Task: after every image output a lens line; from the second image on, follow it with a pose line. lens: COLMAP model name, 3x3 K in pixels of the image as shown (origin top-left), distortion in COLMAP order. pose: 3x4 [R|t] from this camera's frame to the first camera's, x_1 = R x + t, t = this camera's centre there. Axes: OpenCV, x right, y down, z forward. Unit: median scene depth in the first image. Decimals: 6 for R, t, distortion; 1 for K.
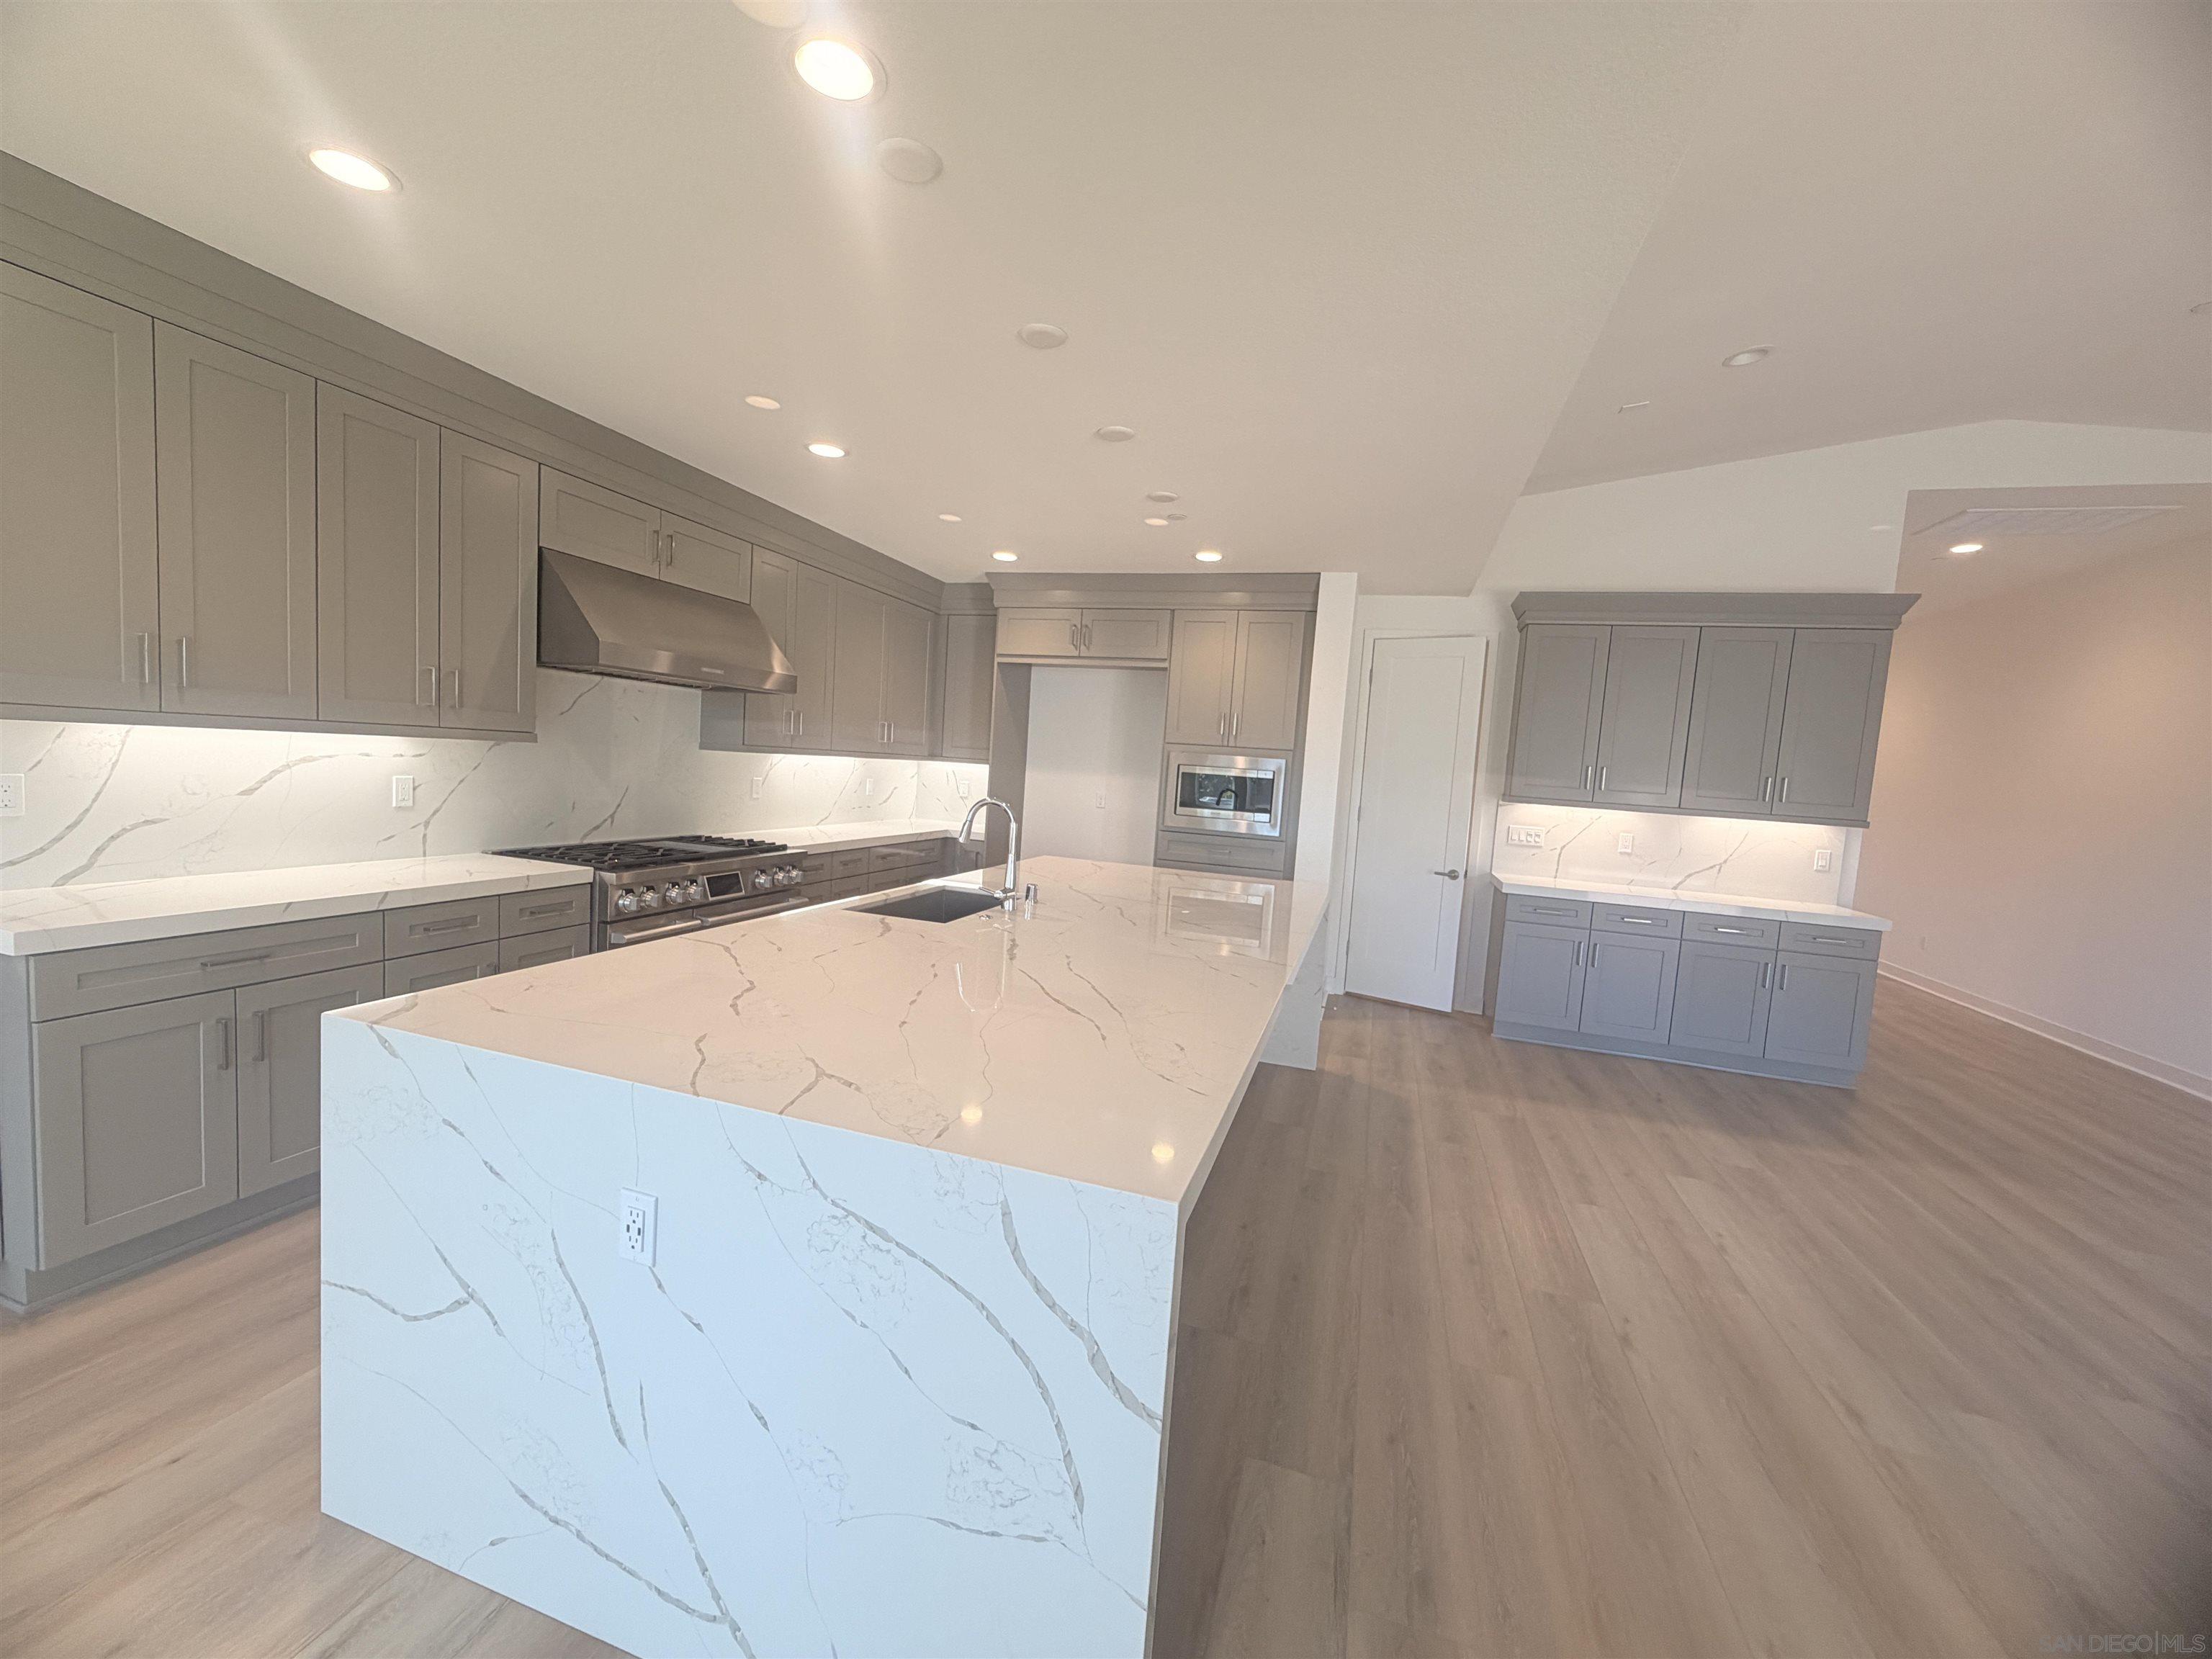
lens RADIAL K [[879.6, 0, 1099.6], [0, 879.6, 830.3], [0, 0, 1]] dist [-0.000990, 0.000038]
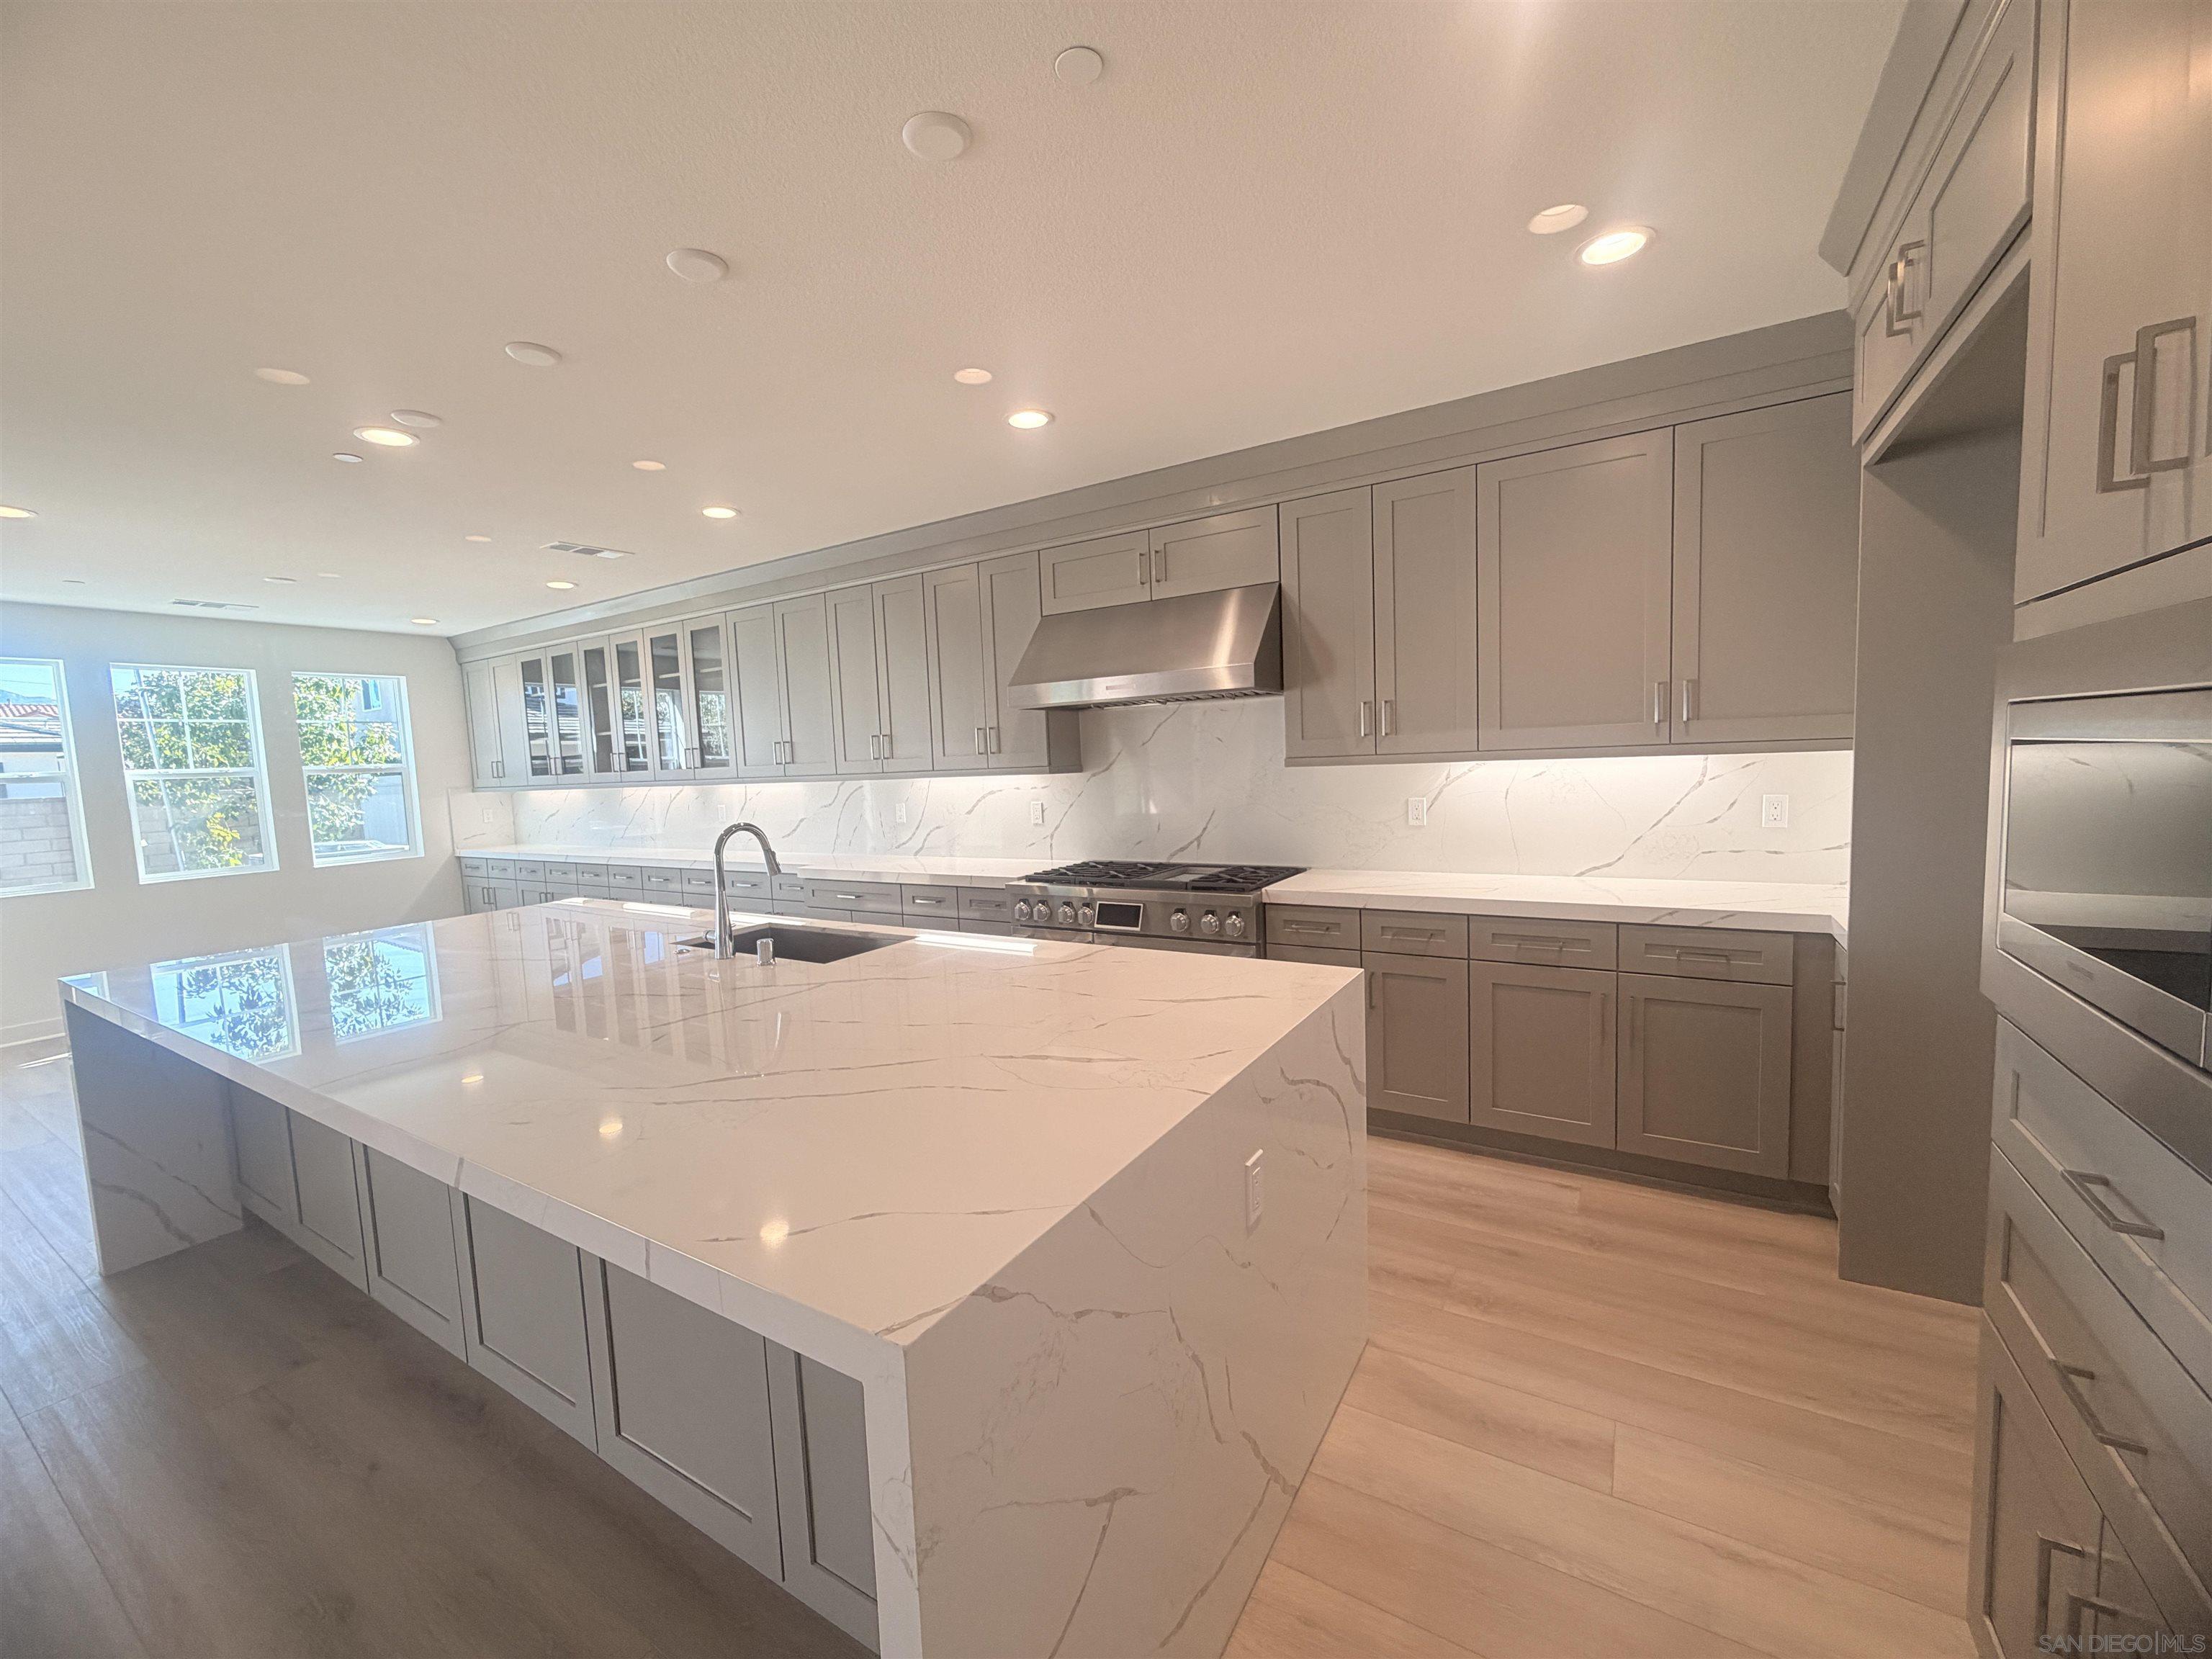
lens RADIAL K [[879.6, 0, 1099.6], [0, 879.6, 830.3], [0, 0, 1]] dist [-0.000990, 0.000038]
pose [[-0.239038, 0.023403, -0.970728, 0.379071], [-0.049292, 0.998128, 0.036202, -0.047616], [0.969758, 0.056503, -0.237437, 0.944625]]
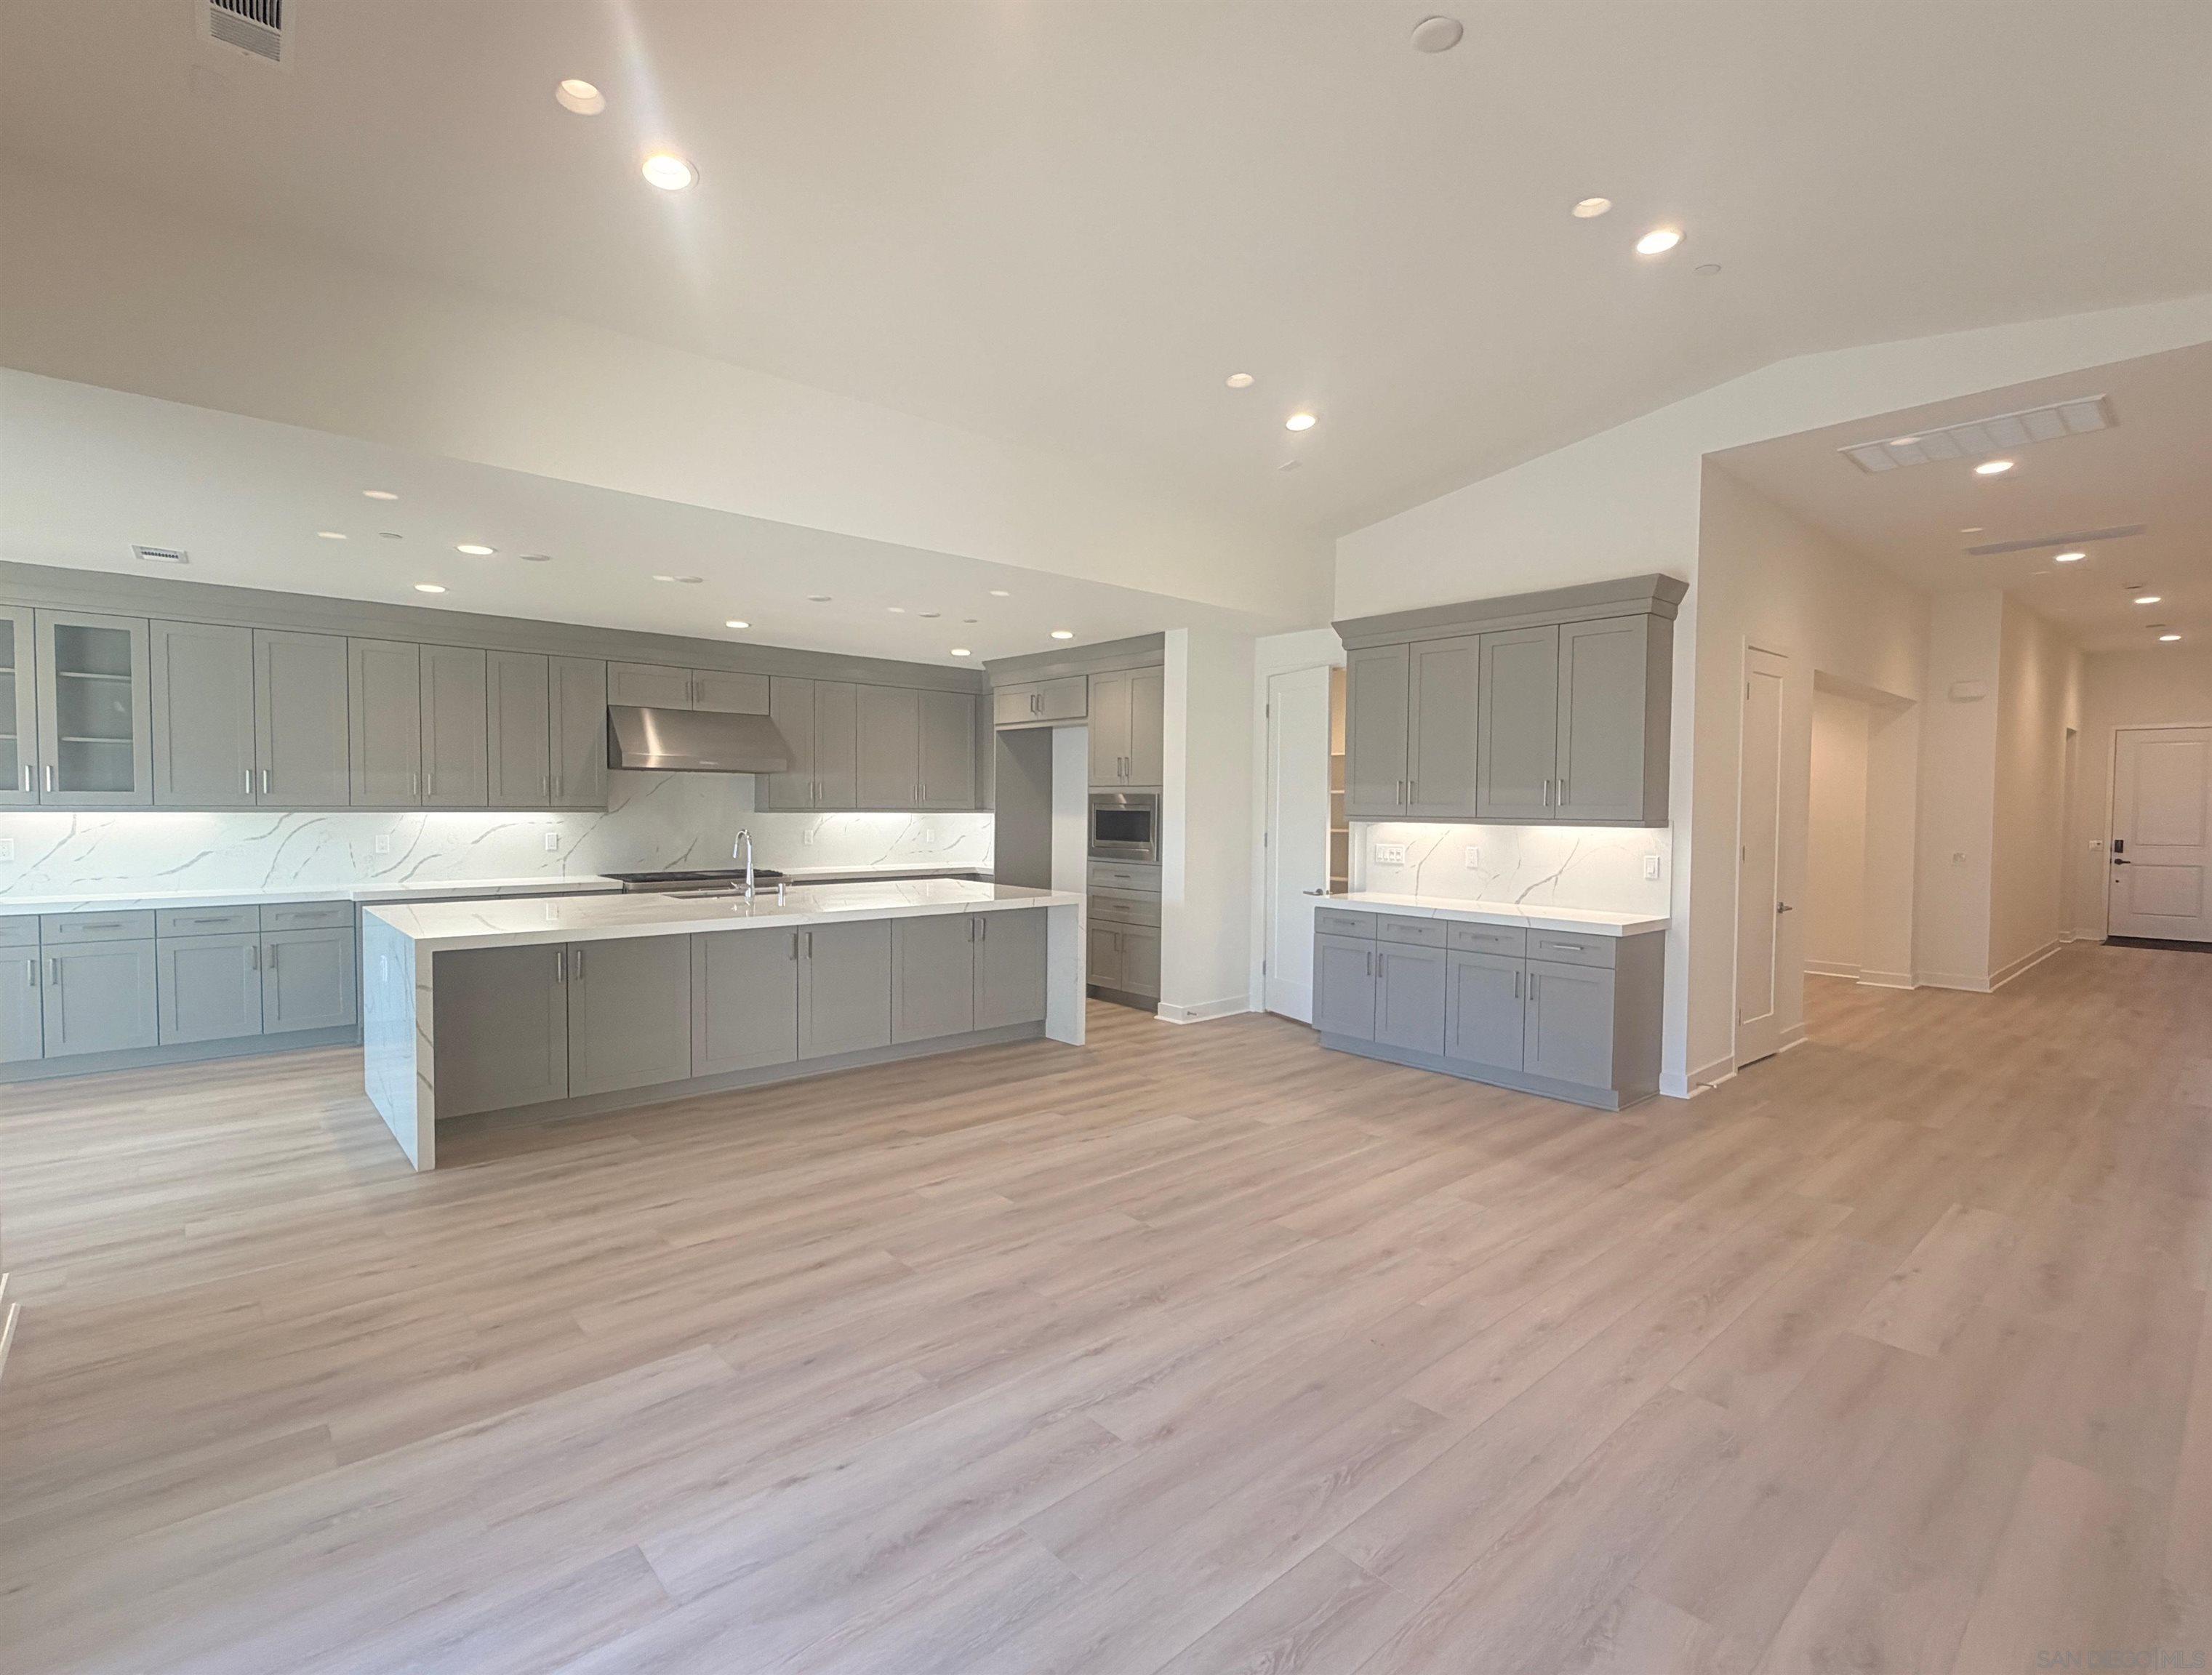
lens RADIAL K [[1042.0, 0, 1094.4], [0, 1042.0, 837.9], [0, 0, 1]] dist [-0.000652, 0.000064]
pose [[0.858366, -0.041972, -0.511319, 0.897640], [0.009196, 0.997747, -0.066462, 0.071515], [0.512956, 0.052347, 0.856817, -0.216614]]
